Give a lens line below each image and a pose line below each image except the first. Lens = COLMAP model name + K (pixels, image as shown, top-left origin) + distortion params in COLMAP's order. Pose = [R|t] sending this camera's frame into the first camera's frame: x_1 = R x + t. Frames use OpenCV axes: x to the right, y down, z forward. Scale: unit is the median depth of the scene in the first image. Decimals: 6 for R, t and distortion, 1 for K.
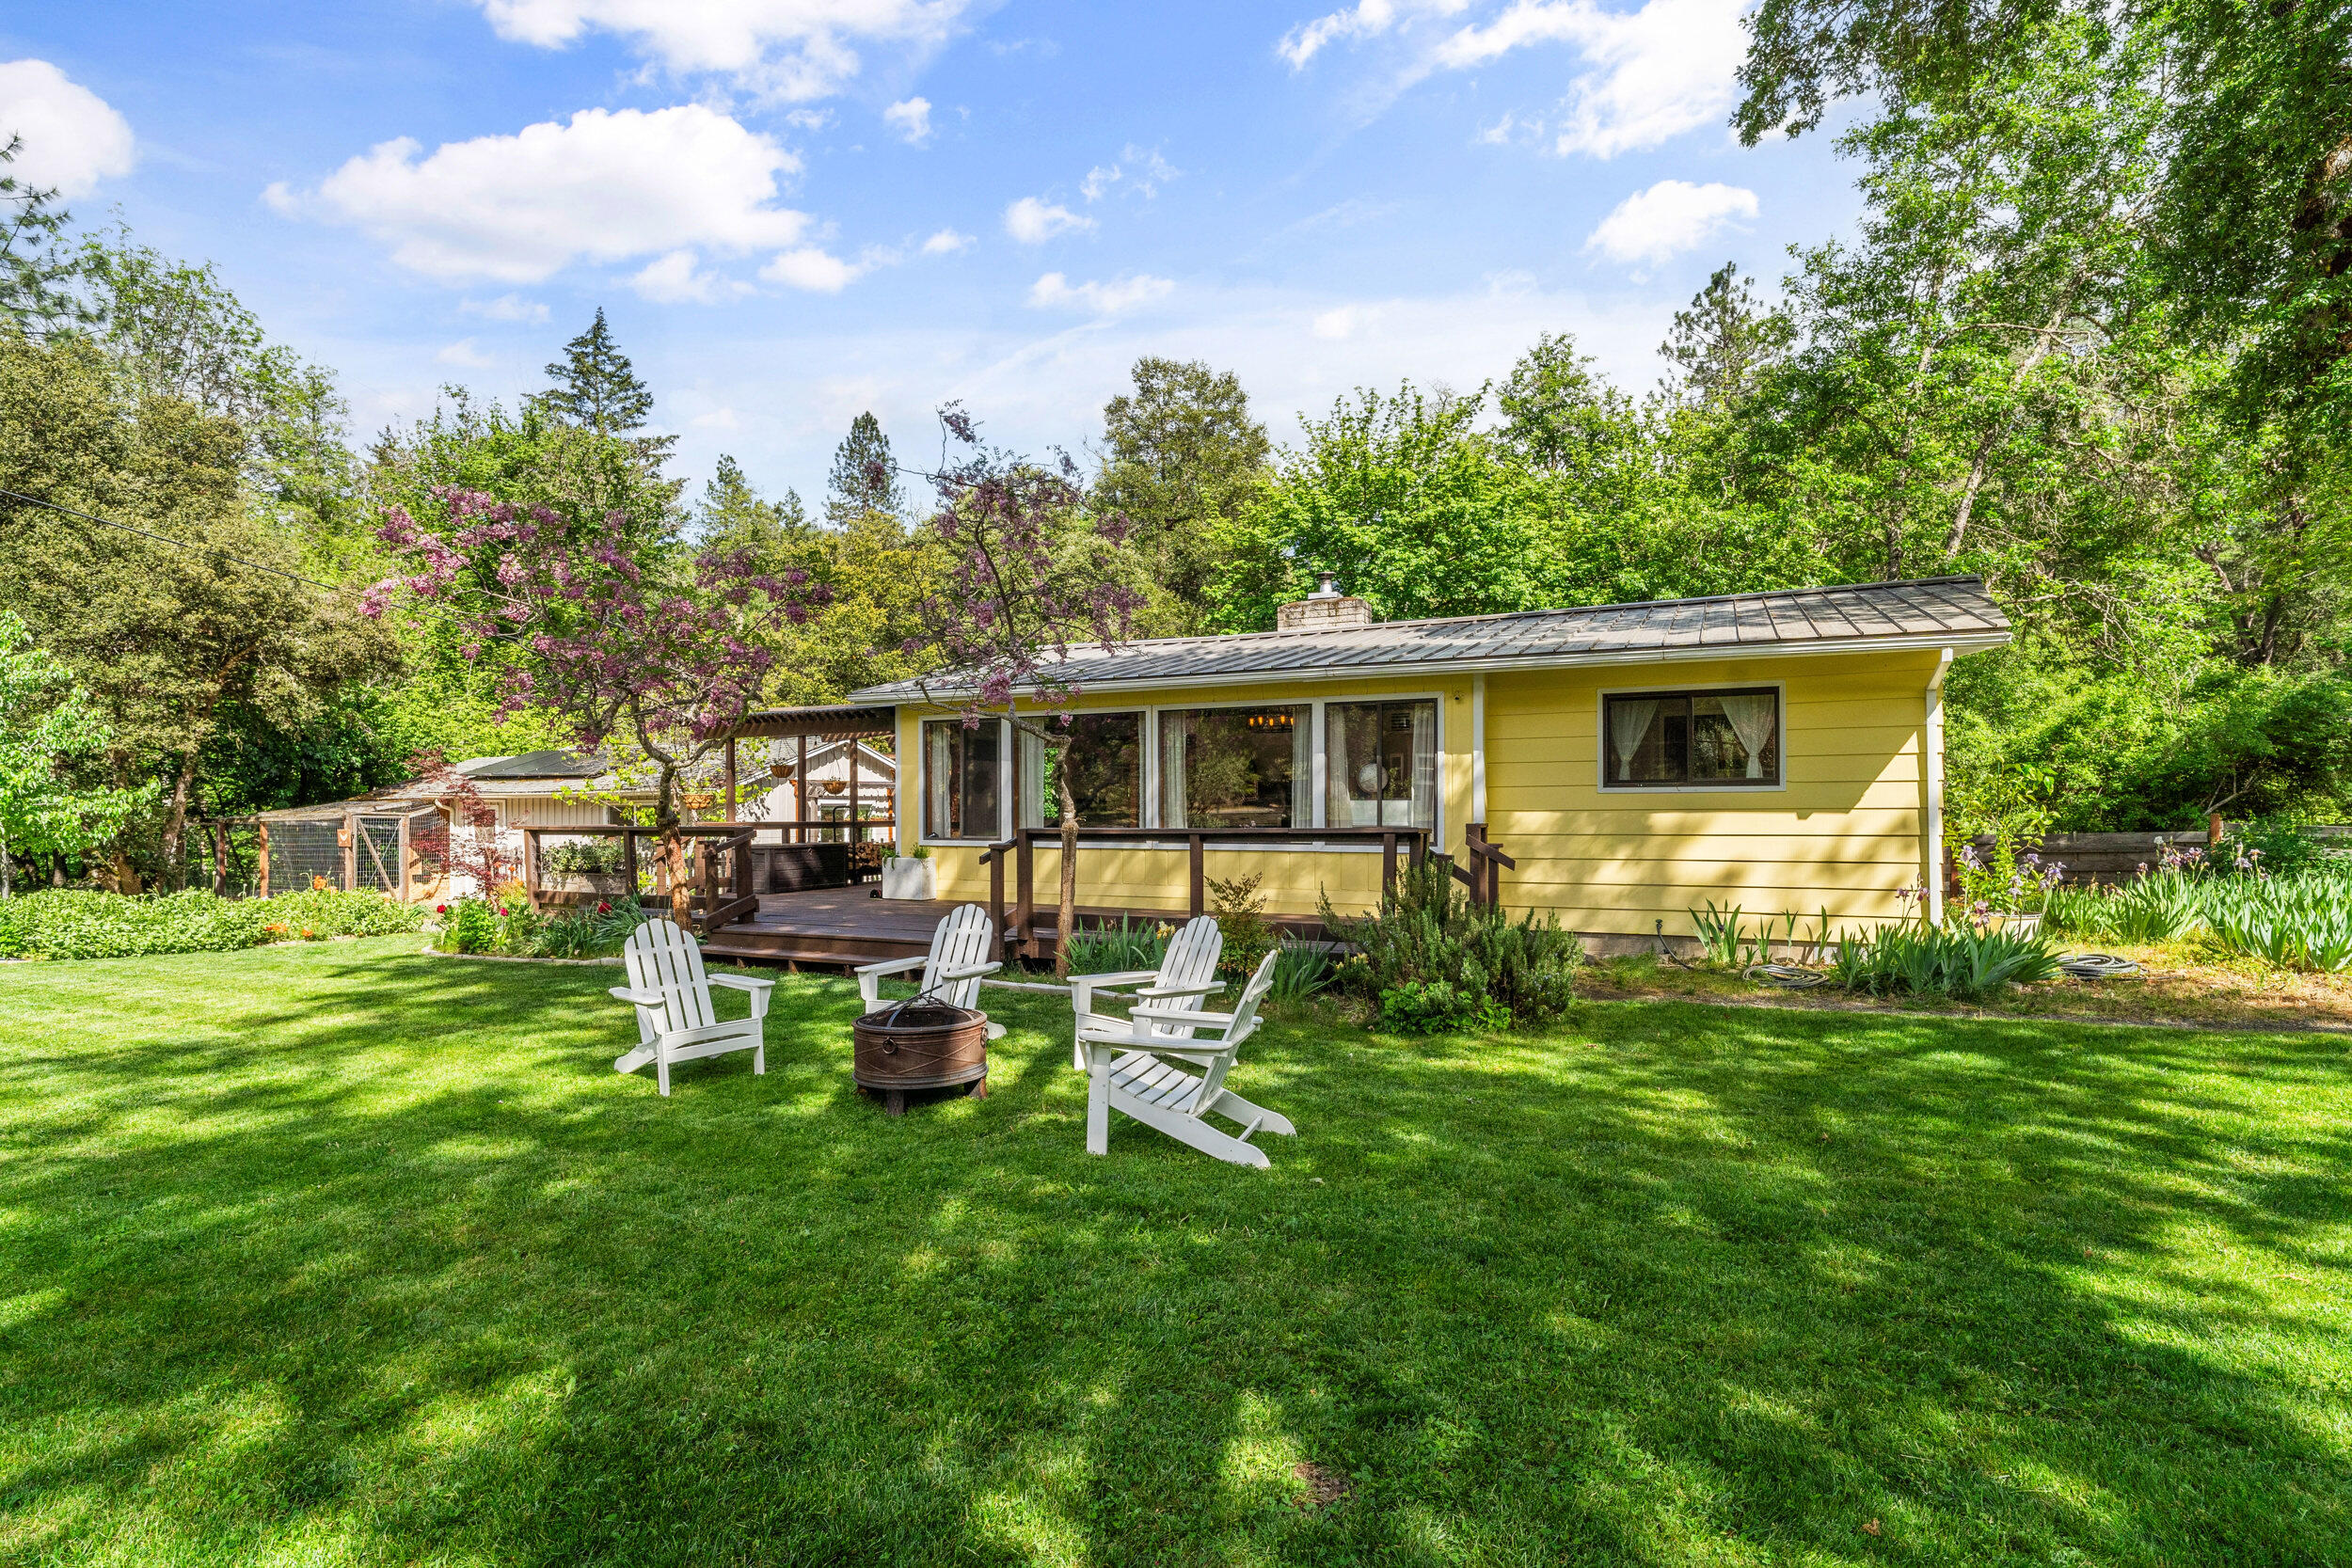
lens RADIAL K [[1132.0, 0, 1167.2], [0, 1132.0, 788.7], [0, 0, 1]] dist [-0.013200, 0.000899]
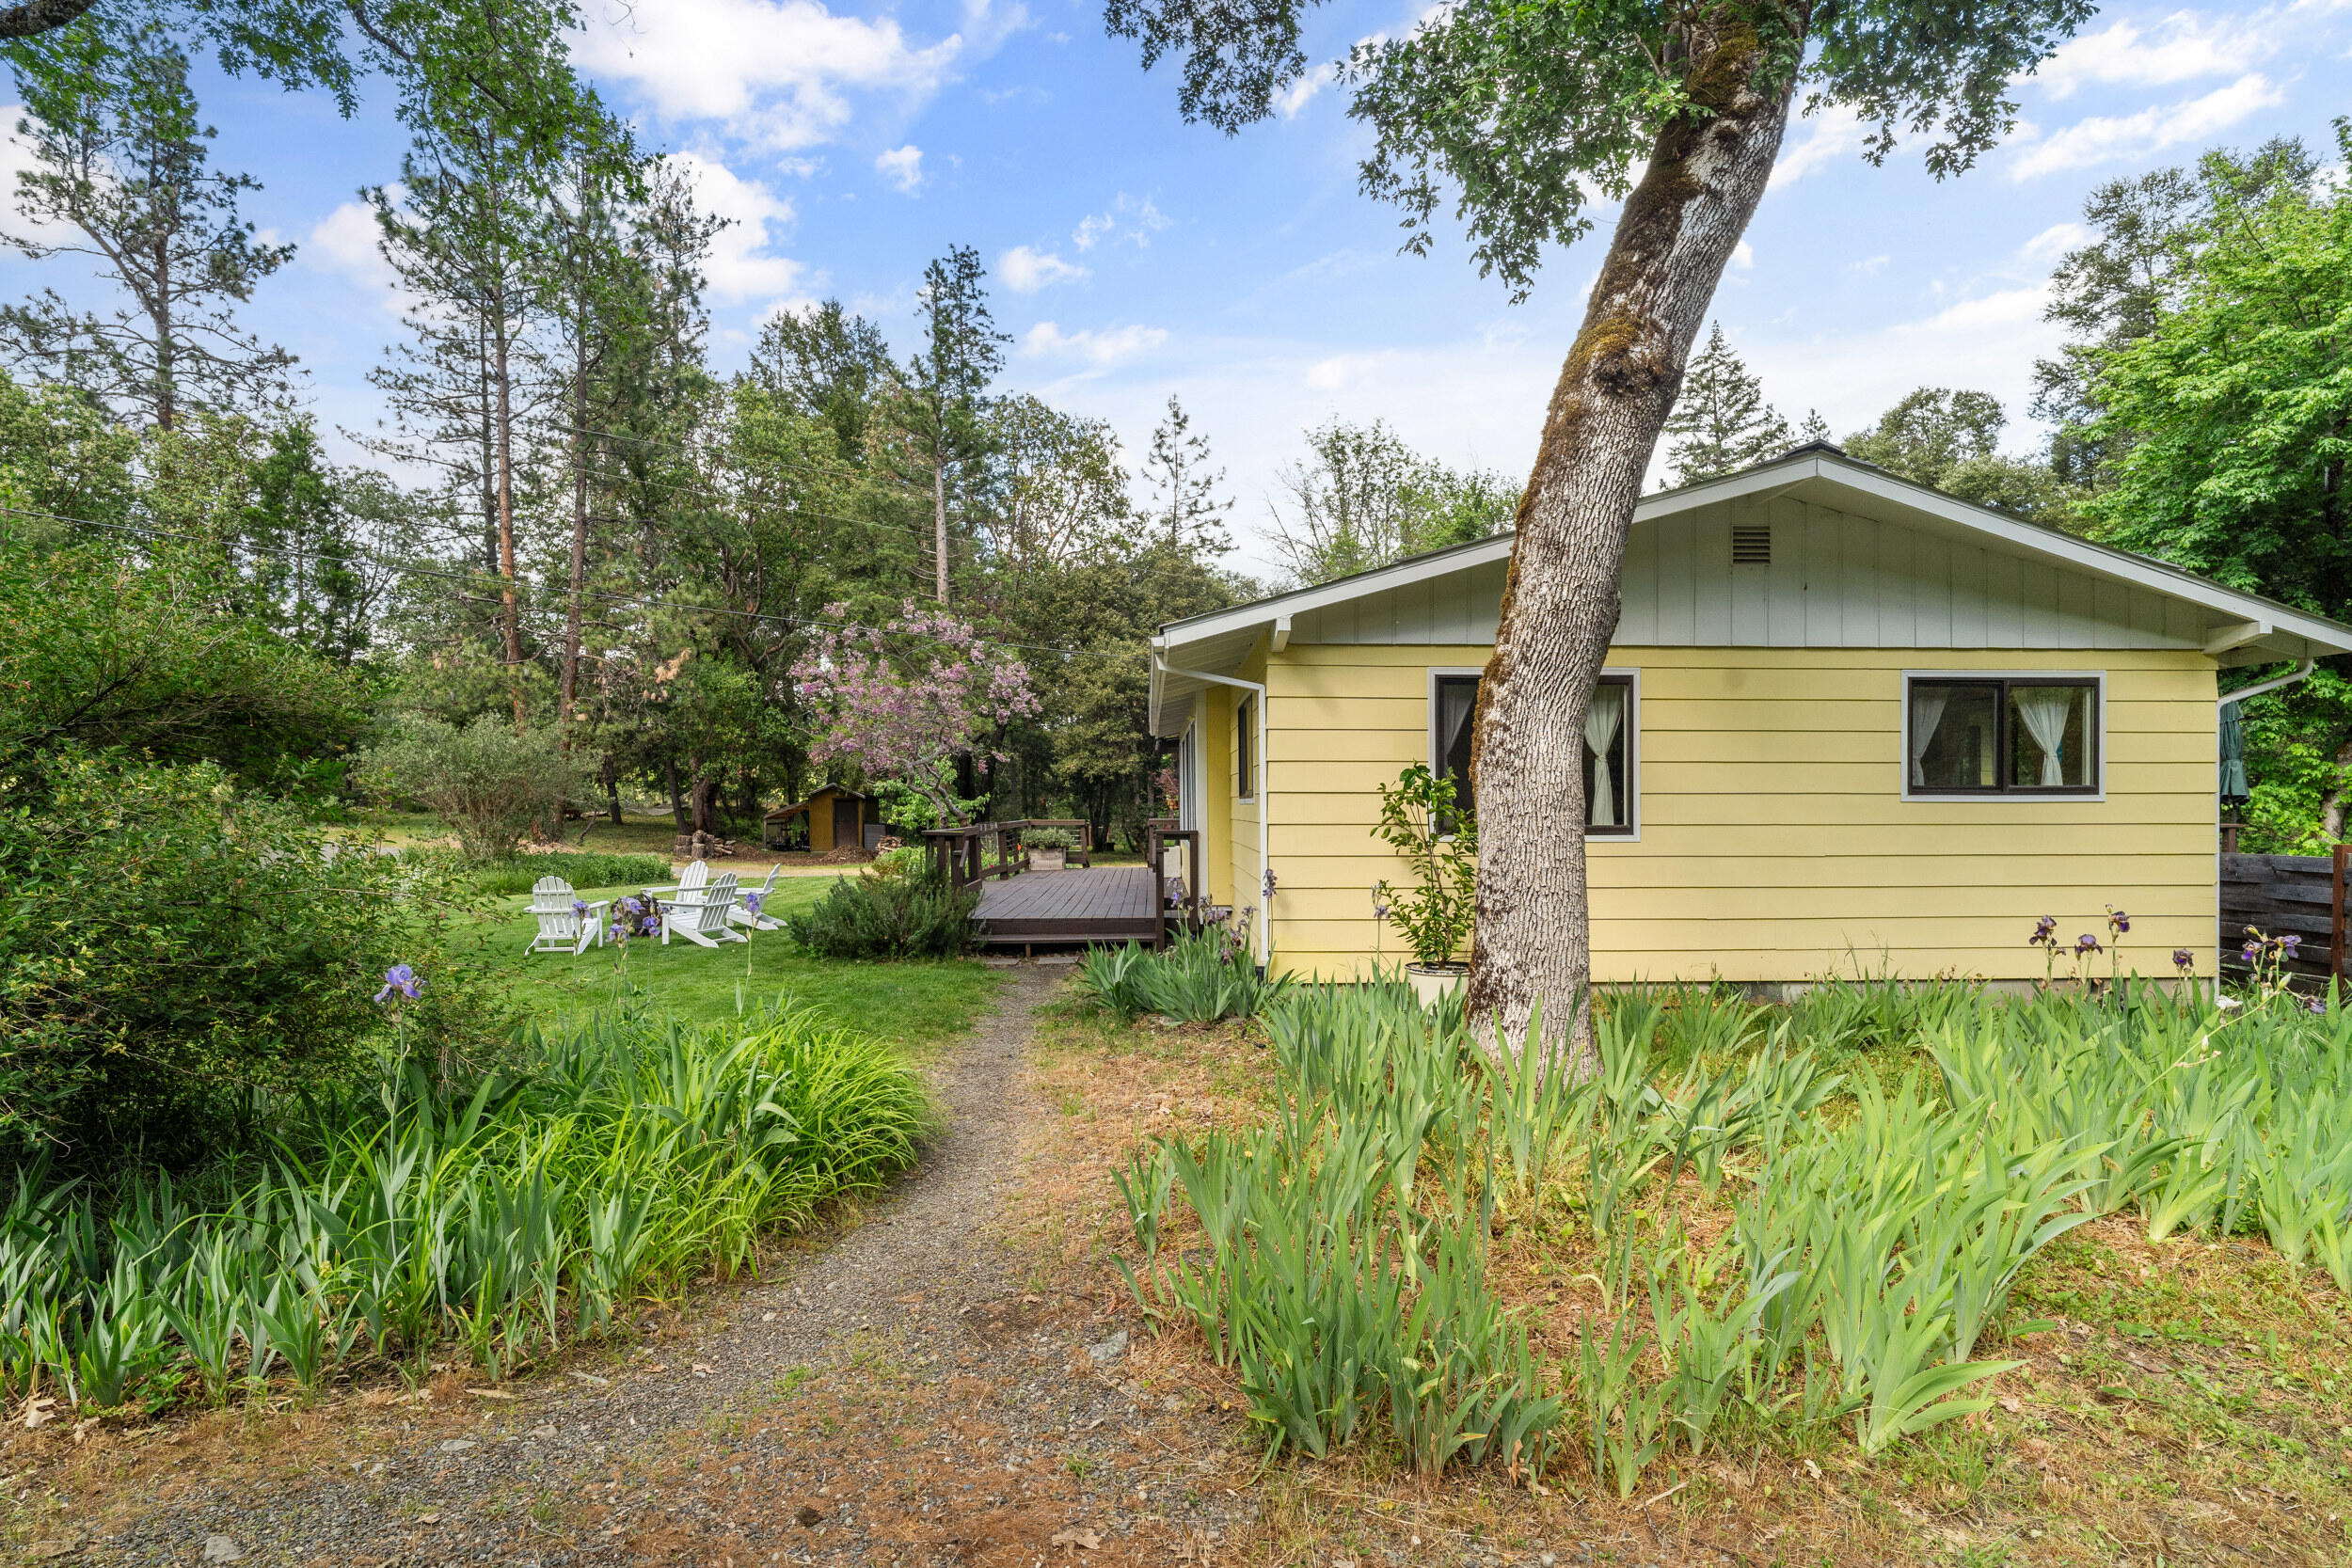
lens RADIAL K [[1132.0, 0, 1167.2], [0, 1132.0, 788.7], [0, 0, 1]] dist [-0.013200, 0.000899]
pose [[0.410706, -0.002223, -0.911765, 0.740858], [0.017048, 0.999841, 0.005242, -0.012576], [0.911609, -0.017697, 0.410678, 0.275992]]
